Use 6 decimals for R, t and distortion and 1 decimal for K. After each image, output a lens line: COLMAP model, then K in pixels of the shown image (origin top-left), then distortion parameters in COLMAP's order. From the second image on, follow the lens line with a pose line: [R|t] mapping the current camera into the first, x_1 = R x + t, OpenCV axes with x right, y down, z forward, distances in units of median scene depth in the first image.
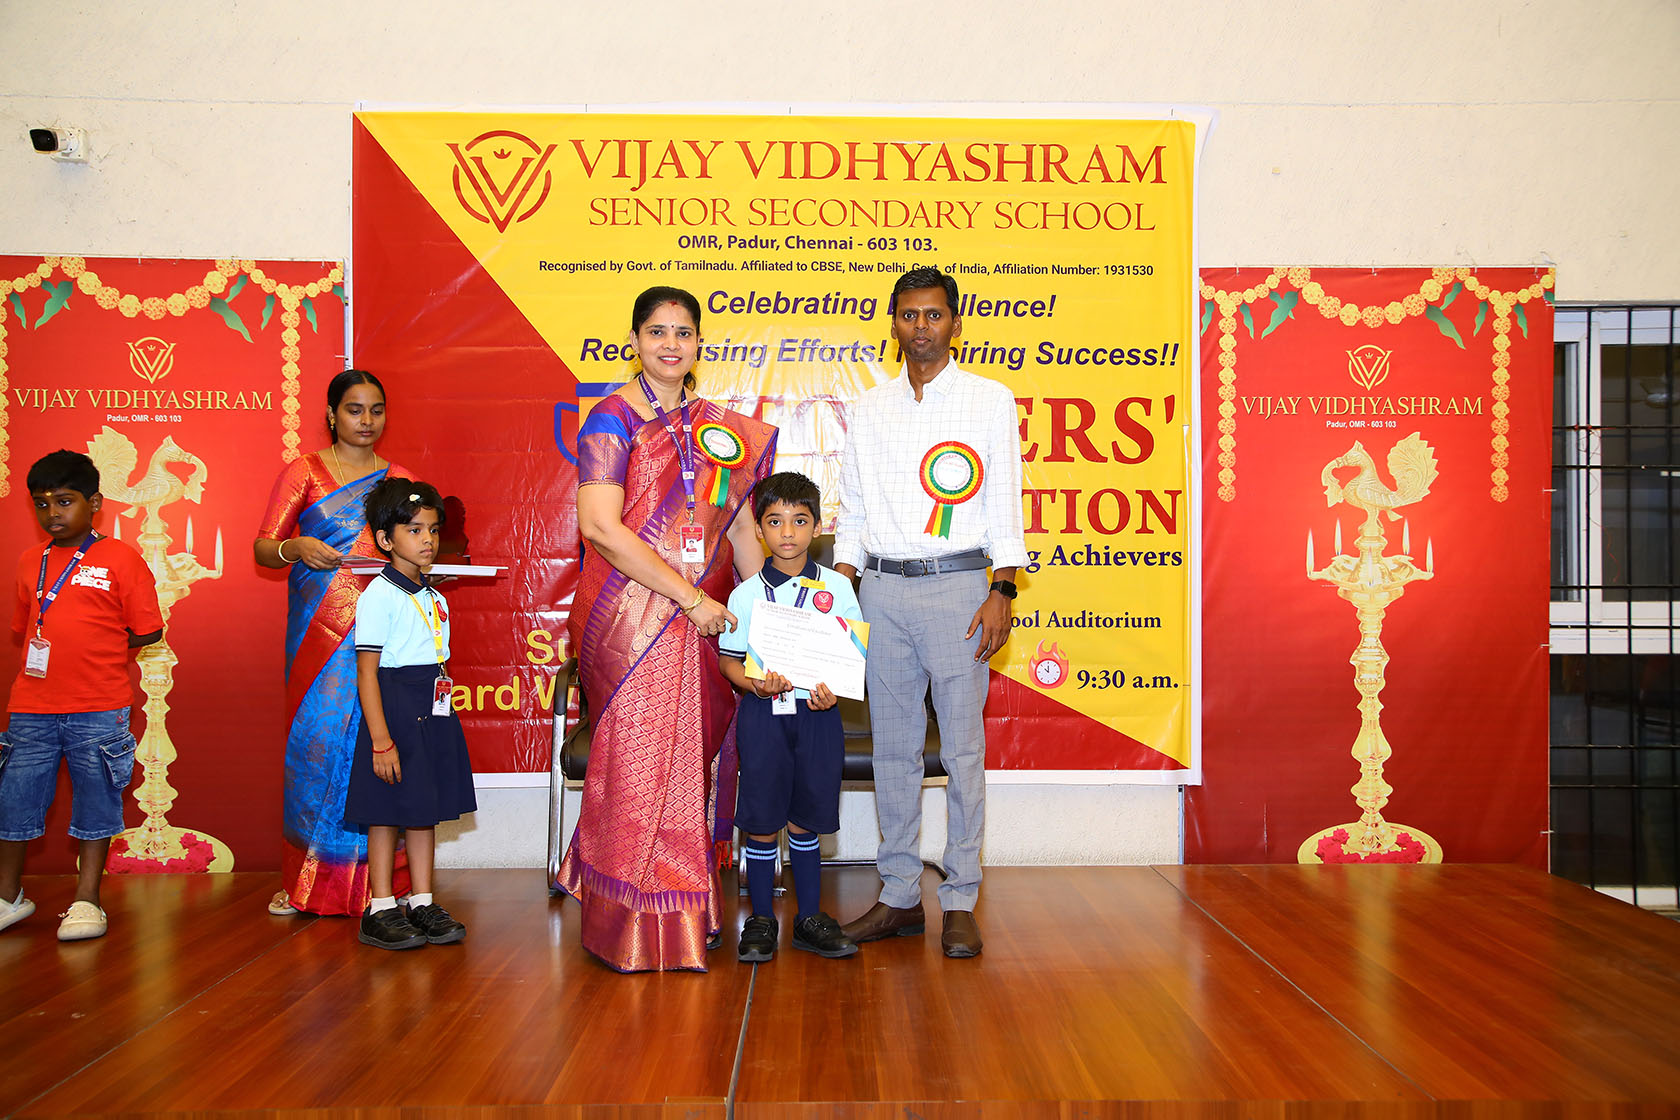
lens RADIAL K [[1705.7, 0, 833.5], [0, 1705.7, 551.5], [0, 0, 1]] dist [0.001149, 0.188021]
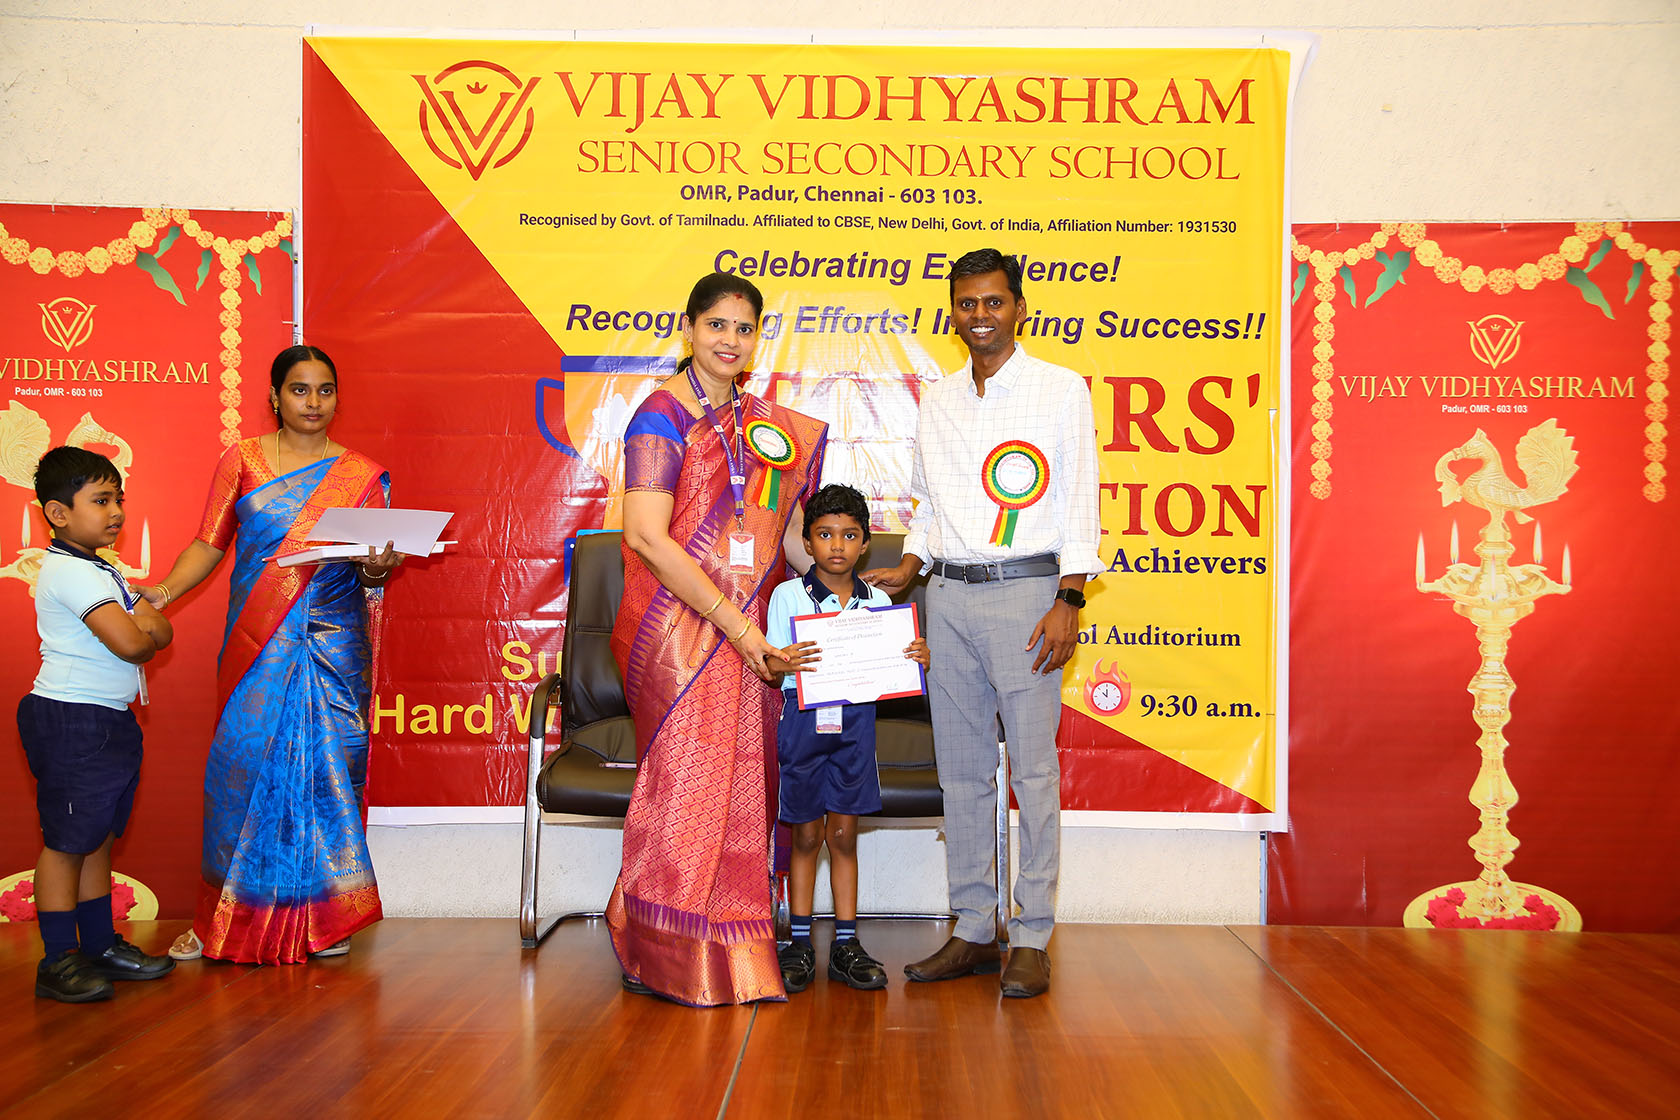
lens RADIAL K [[2150.1, 0, 844.4], [0, 2150.1, 565.0], [0, 0, 1]] dist [0.095332, 0.372949]
pose [[0.999357, 0.009462, -0.034582, 0.030952], [-0.009424, 0.999955, 0.001268, 0.004310], [0.034593, -0.000941, 0.999401, -0.085888]]
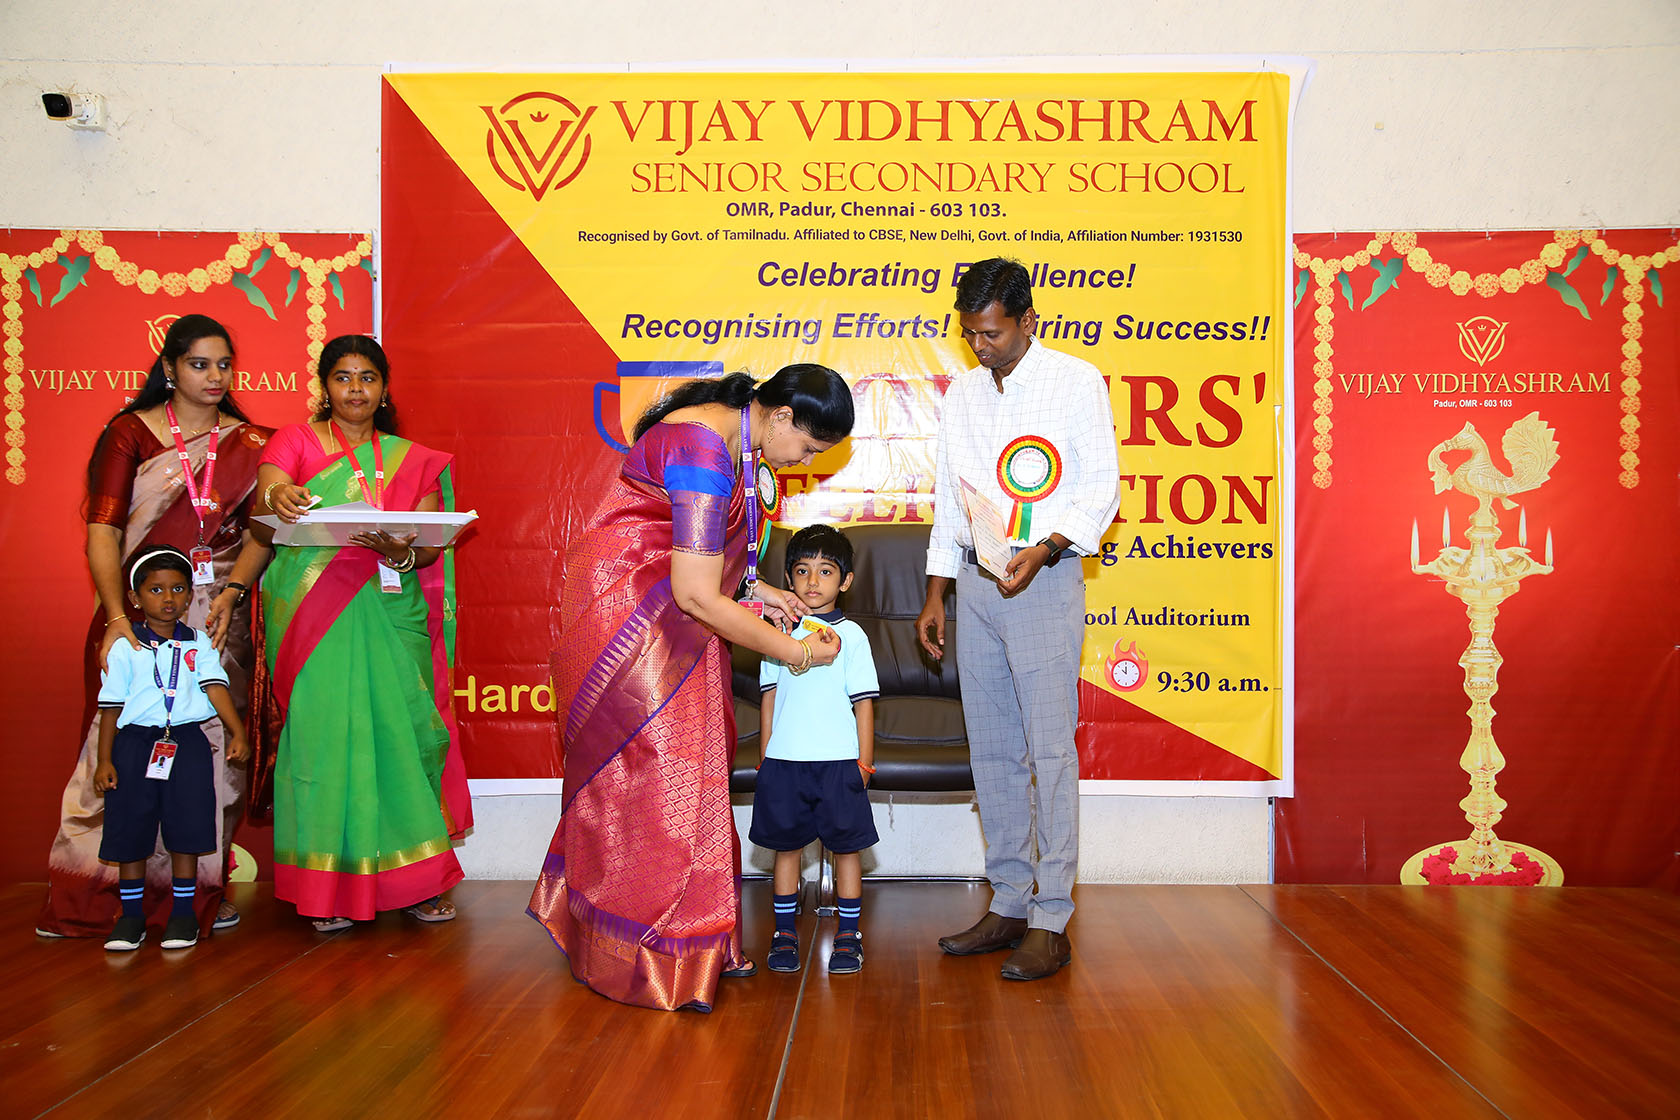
lens RADIAL K [[1639.2, 0, 840.0], [0, 1639.2, 560.0], [0, 0, 1]] dist [-0.007304, 0.182659]
pose [[0.998929, 0.001449, -0.046246, 0.012408], [-0.001201, 0.999985, 0.005403, 0.004695], [0.046253, -0.005342, 0.998915, 0.108620]]
